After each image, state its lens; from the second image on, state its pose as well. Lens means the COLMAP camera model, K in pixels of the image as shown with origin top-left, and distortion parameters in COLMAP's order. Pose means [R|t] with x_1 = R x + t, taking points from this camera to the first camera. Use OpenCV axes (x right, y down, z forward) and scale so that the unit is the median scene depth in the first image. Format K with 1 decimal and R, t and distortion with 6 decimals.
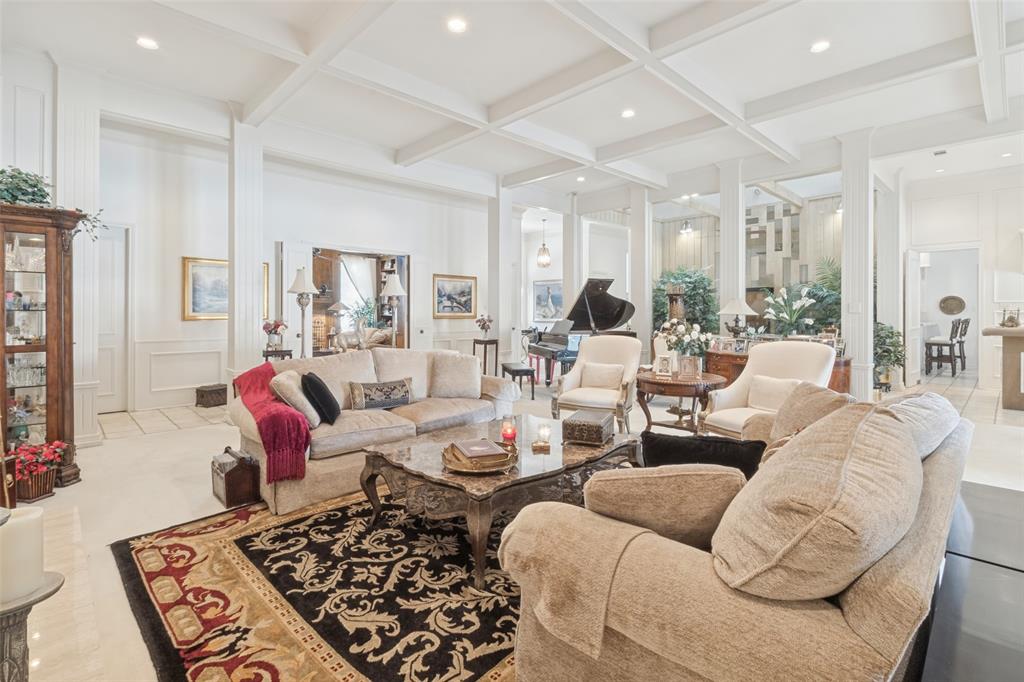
lens RADIAL K [[495.2, 0, 514.0], [0, 495.2, 311.0], [0, 0, 1]] dist [0.003982, 0.000223]
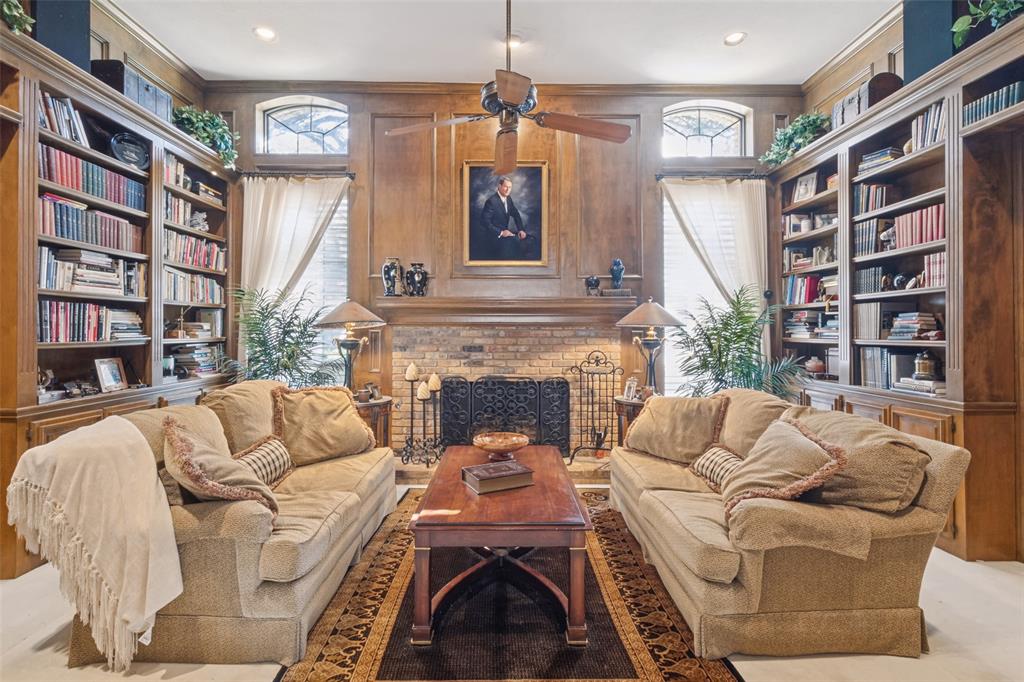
lens RADIAL K [[474.2, 0, 512.7], [0, 474.2, 334.1], [0, 0, 1]] dist [-0.001847, 0.000108]
pose [[0.729005, -0.004611, -0.684493, -0.185284], [0.007578, 0.999970, 0.001334, 0.001996], [0.684466, -0.006160, 0.729019, 0.649927]]
